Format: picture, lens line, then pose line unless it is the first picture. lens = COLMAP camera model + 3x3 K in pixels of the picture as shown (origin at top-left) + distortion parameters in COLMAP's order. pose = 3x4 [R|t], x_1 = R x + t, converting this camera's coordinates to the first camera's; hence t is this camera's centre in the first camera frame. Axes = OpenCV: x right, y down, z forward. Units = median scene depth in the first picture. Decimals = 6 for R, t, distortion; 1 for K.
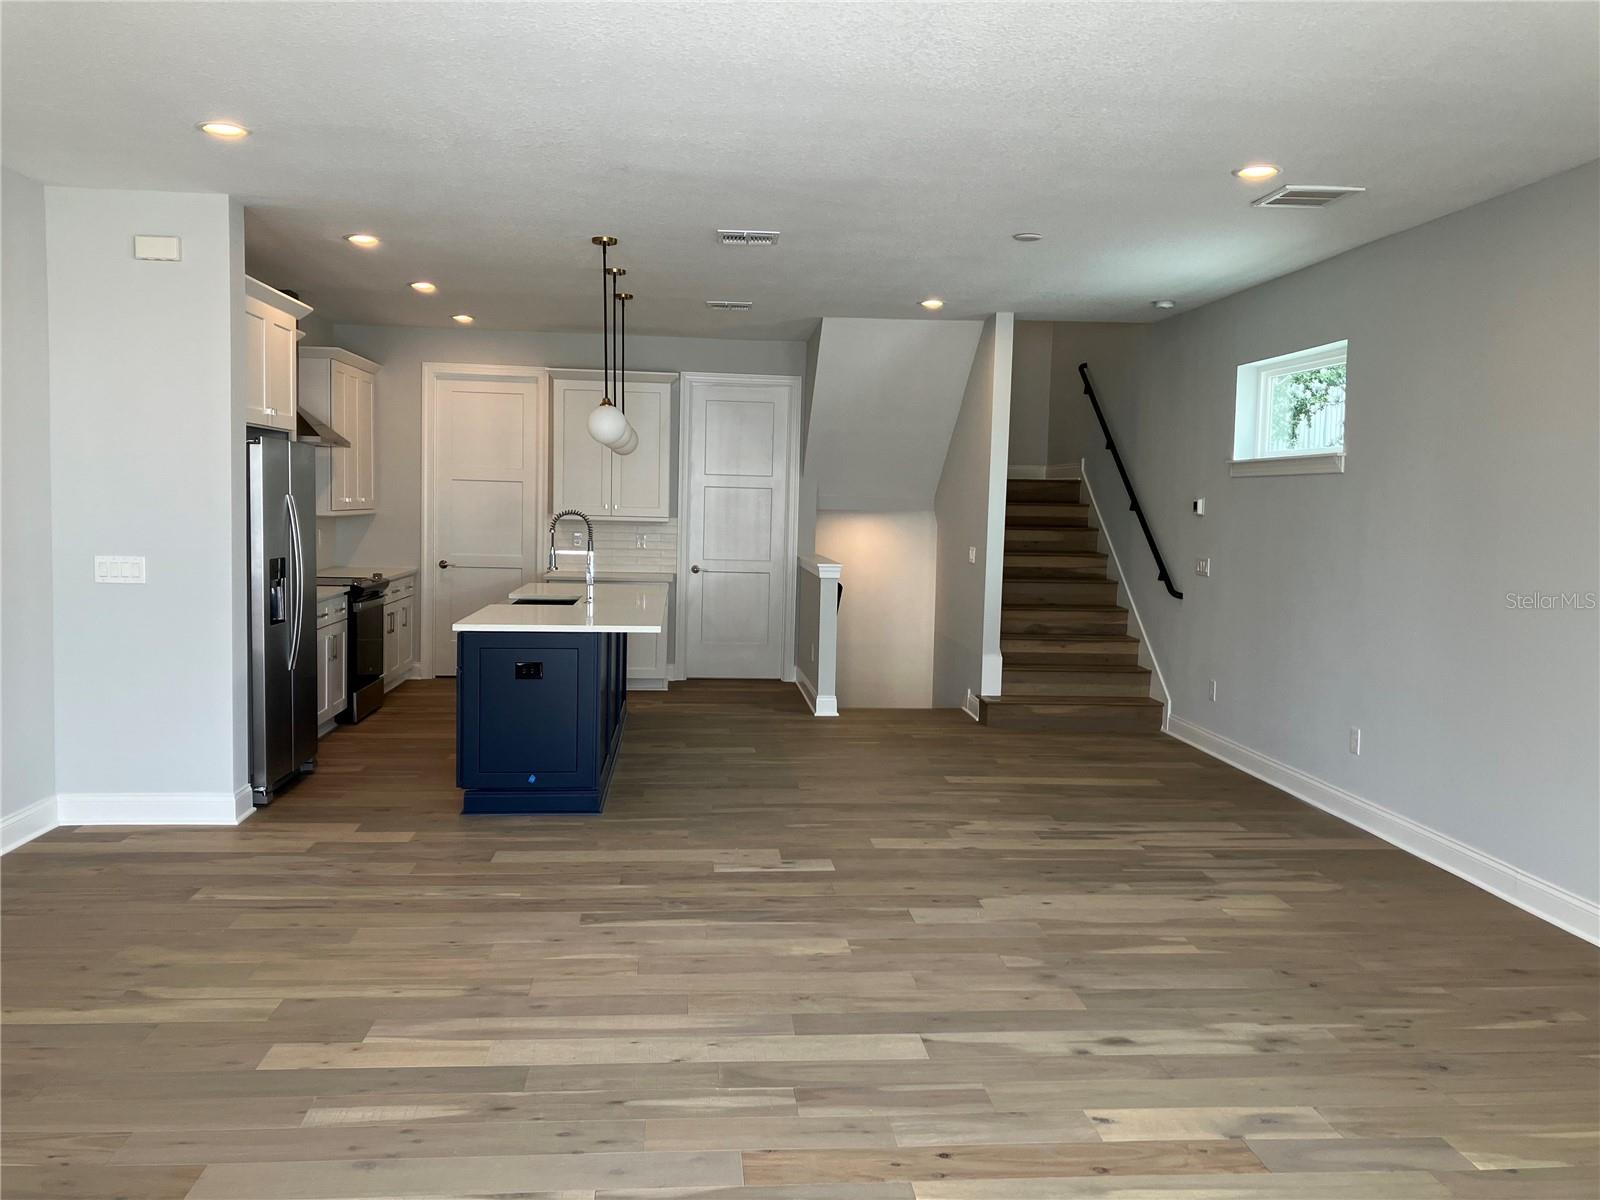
lens RADIAL K [[1306.0, 0, 780.0], [0, 1306.0, 589.1], [0, 0, 1]] dist [0.021266, -0.018475]
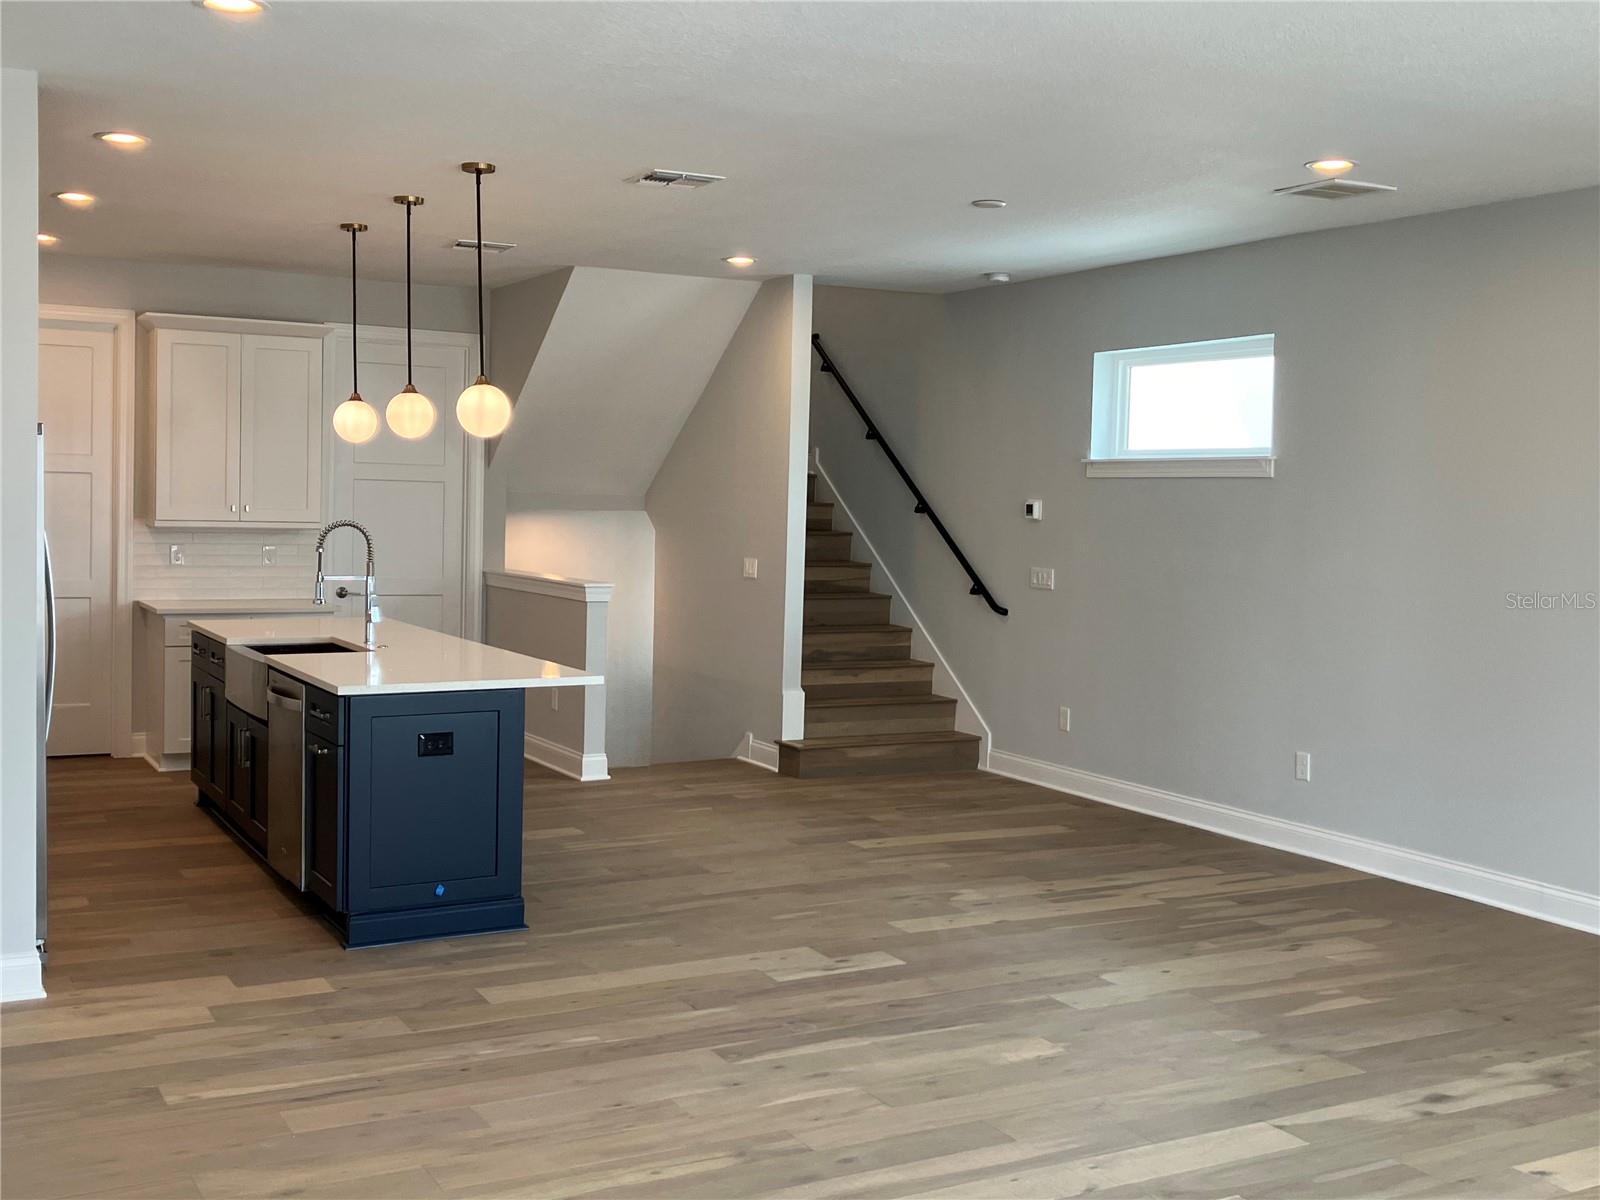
lens RADIAL K [[1723.4, 0, 772.3], [0, 1723.4, 573.0], [0, 0, 1]] dist [0.015437, 0.000000]
pose [[0.914439, -0.019663, 0.404245, -0.455485], [0.024850, 0.999662, -0.007587, -0.024515], [-0.403959, 0.016983, 0.914619, 0.030466]]
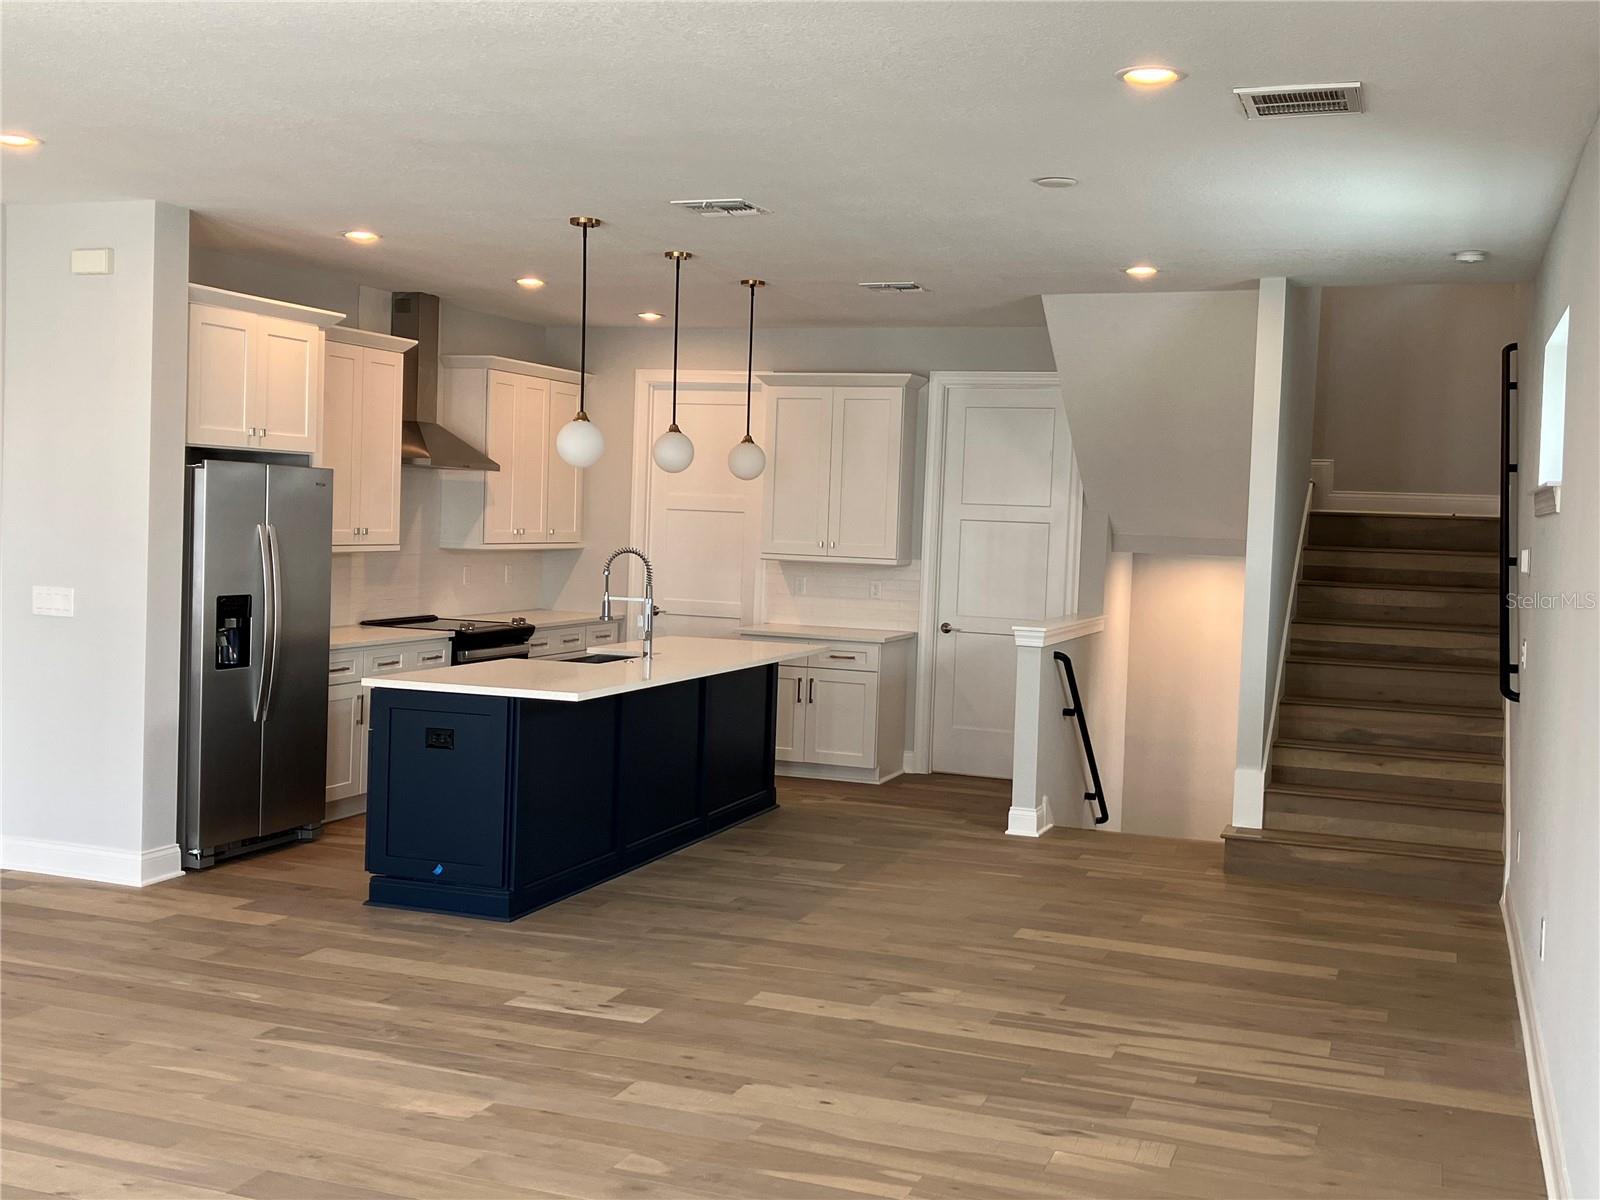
lens RADIAL K [[1723.4, 0, 776.7], [0, 1723.4, 561.3], [0, 0, 1]] dist [0.015437, 0.000000]
pose [[0.905072, 0.022710, -0.424652, 0.518871], [-0.044609, 0.998134, -0.041699, -0.015752], [0.422913, 0.056684, 0.904396, 0.098335]]
